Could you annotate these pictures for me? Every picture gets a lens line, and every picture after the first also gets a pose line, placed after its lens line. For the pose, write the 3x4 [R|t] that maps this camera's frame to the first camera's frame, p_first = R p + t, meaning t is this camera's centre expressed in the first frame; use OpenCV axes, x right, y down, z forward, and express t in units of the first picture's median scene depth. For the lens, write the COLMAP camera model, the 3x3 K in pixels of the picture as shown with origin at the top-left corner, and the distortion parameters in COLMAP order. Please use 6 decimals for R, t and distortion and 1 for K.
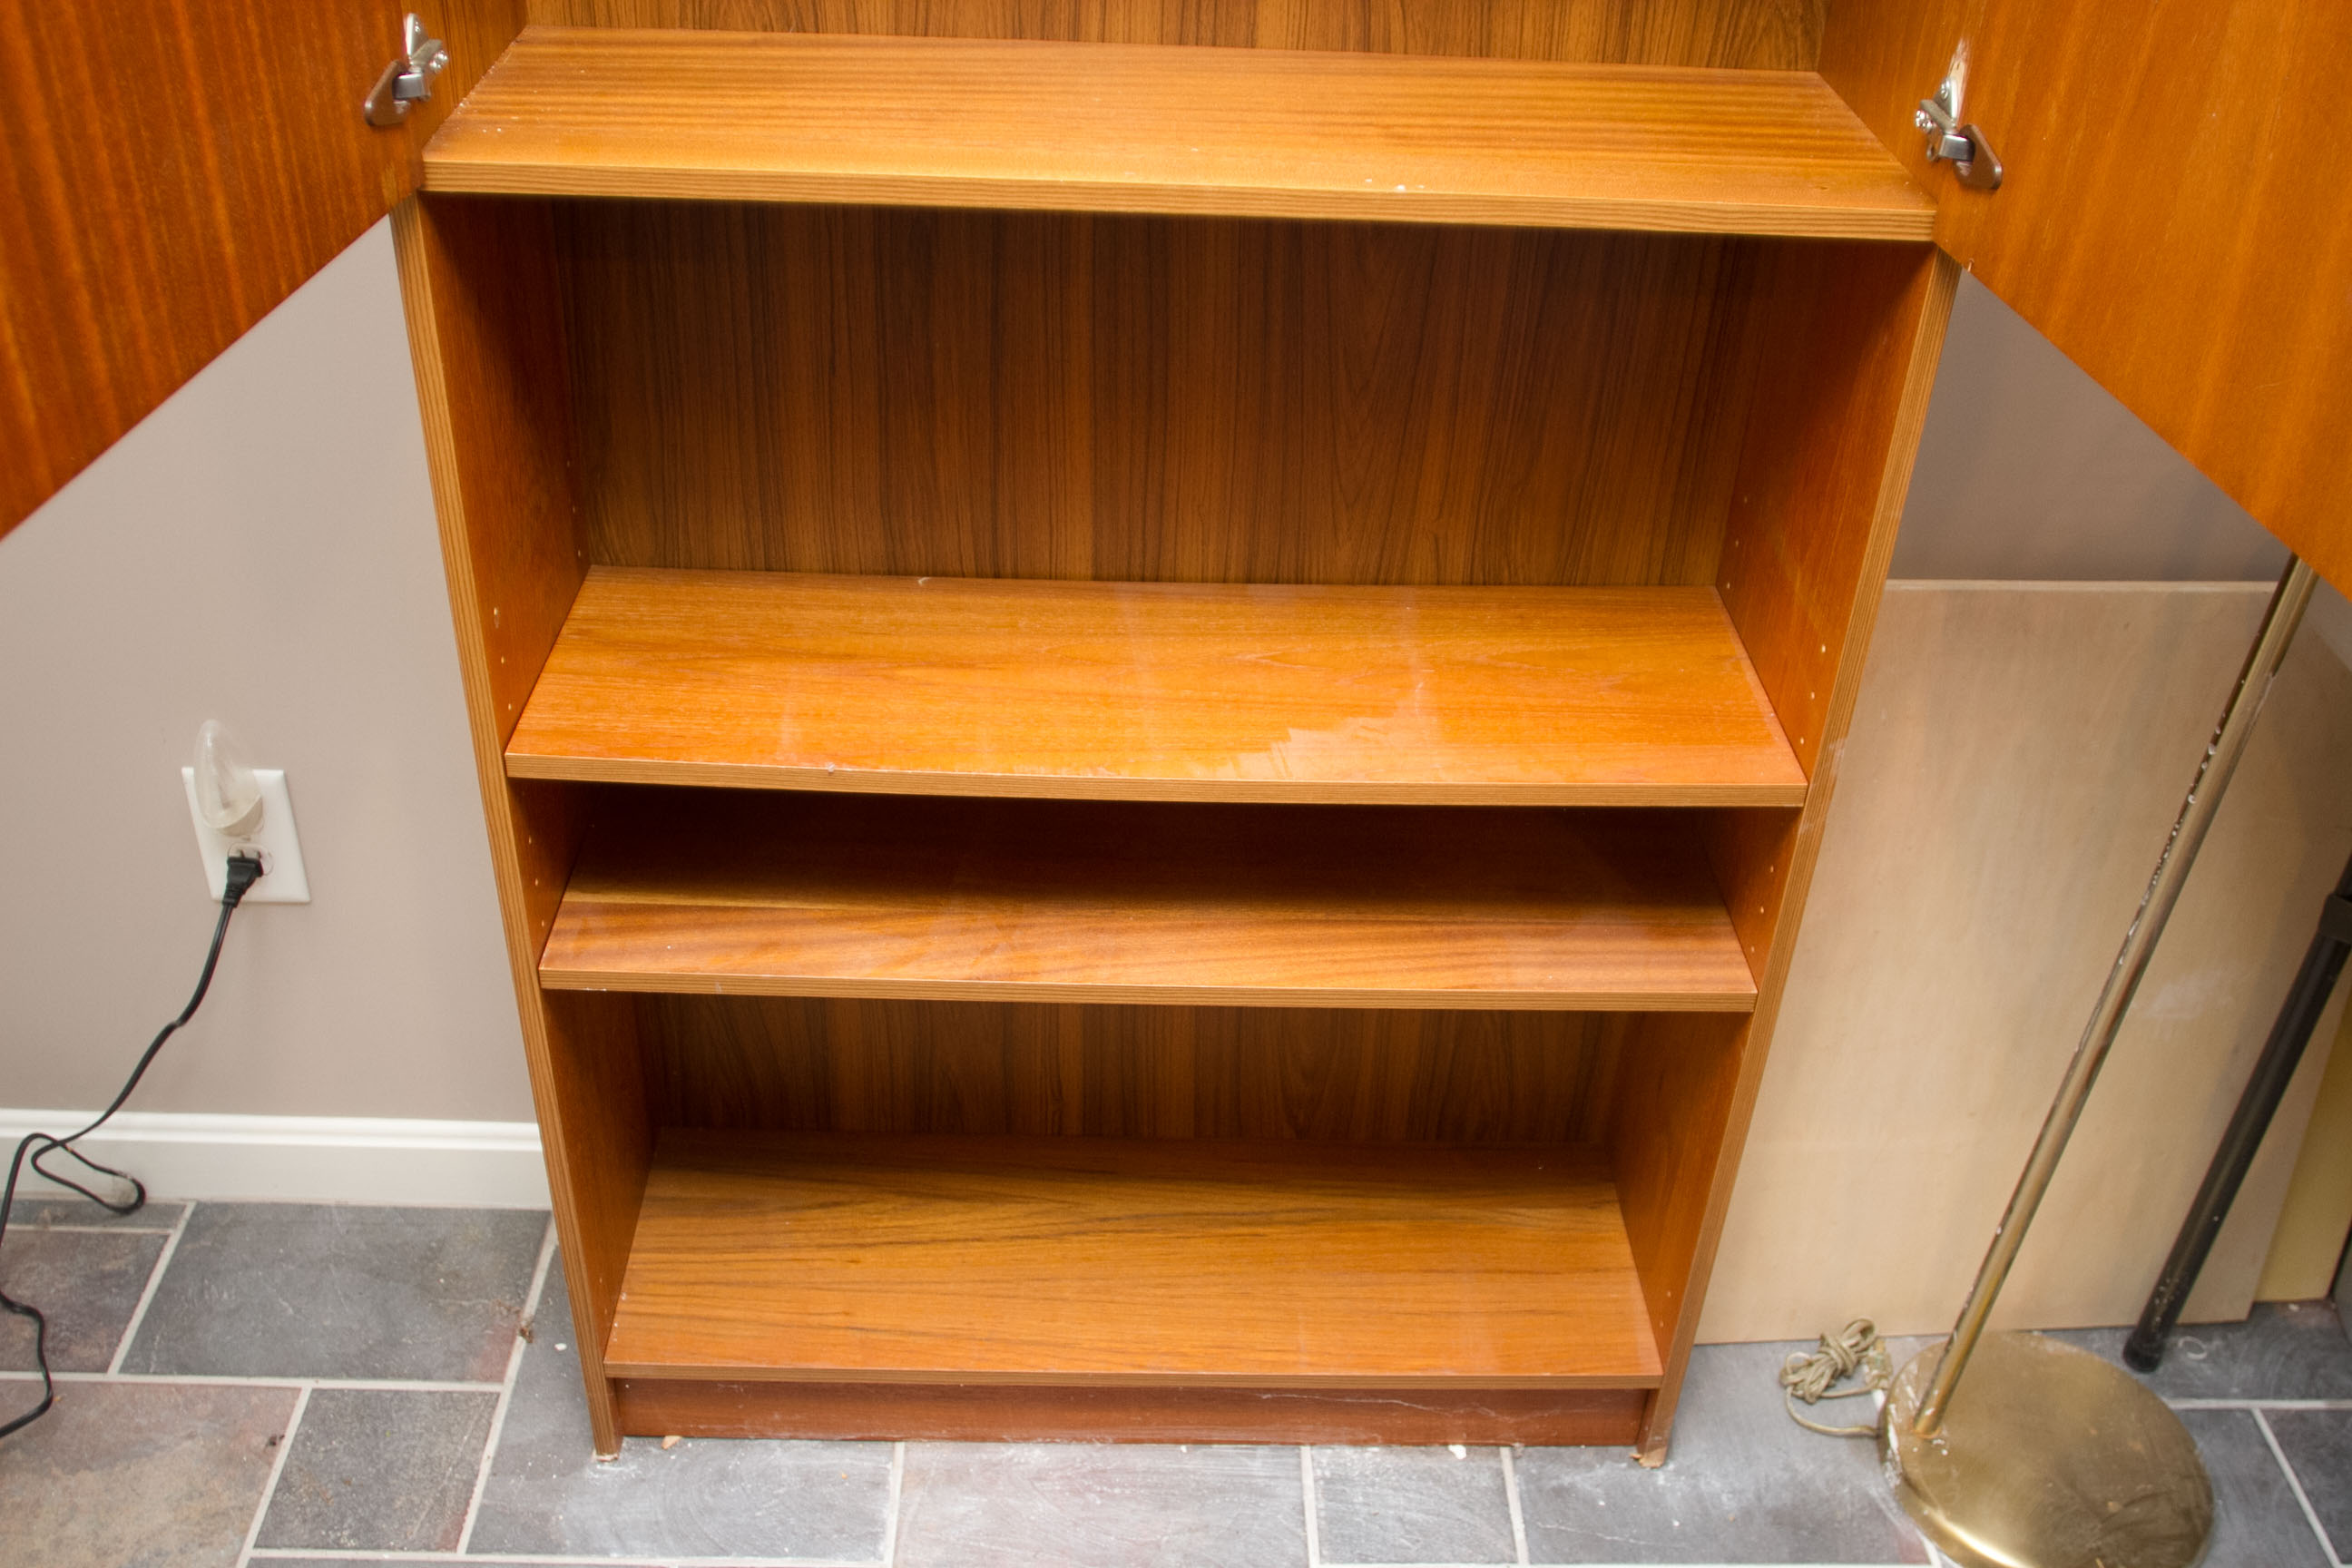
lens RADIAL K [[2171.1, 0, 1176.0], [0, 2171.1, 784.0], [0, 0, 1]] dist [-0.072065, 0.054649]
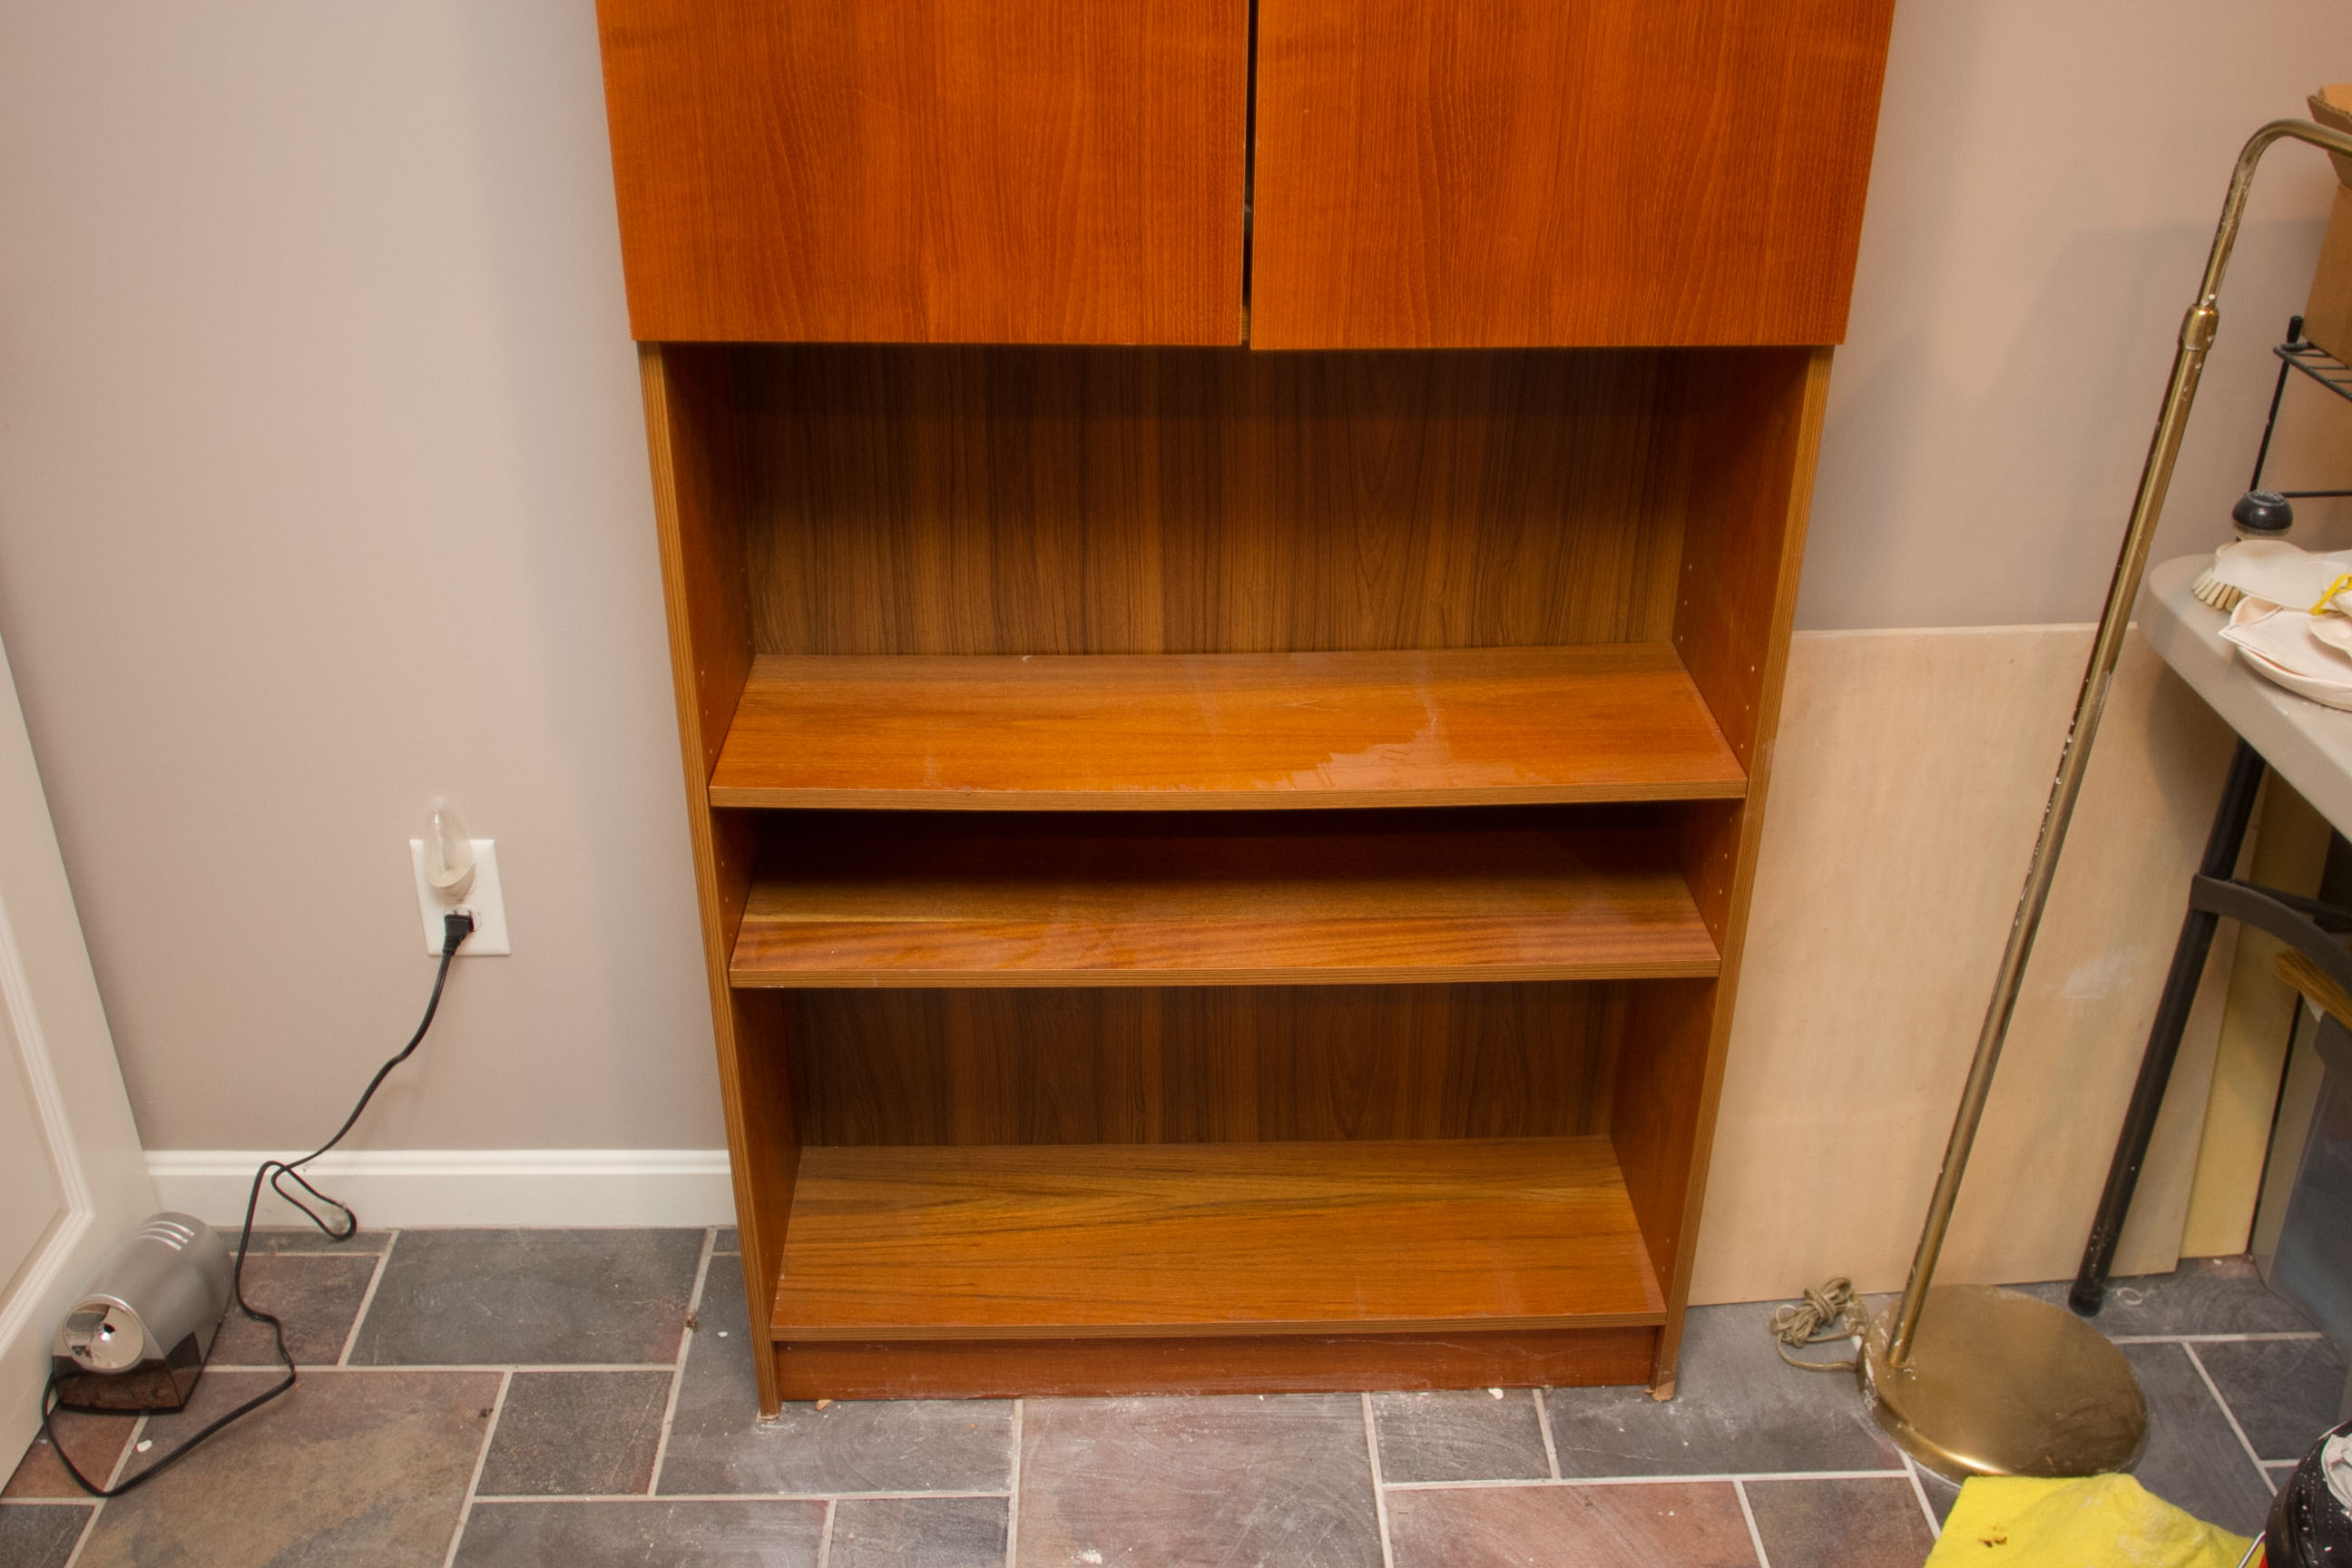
lens RADIAL K [[2171.1, 0, 1176.0], [0, 2171.1, 784.0], [0, 0, 1]] dist [-0.072065, 0.054649]
pose [[0.999387, -0.034330, -0.006790, -0.024089], [0.033525, 0.994859, -0.095555, 0.090856], [0.010035, 0.095269, 0.995401, -0.202417]]
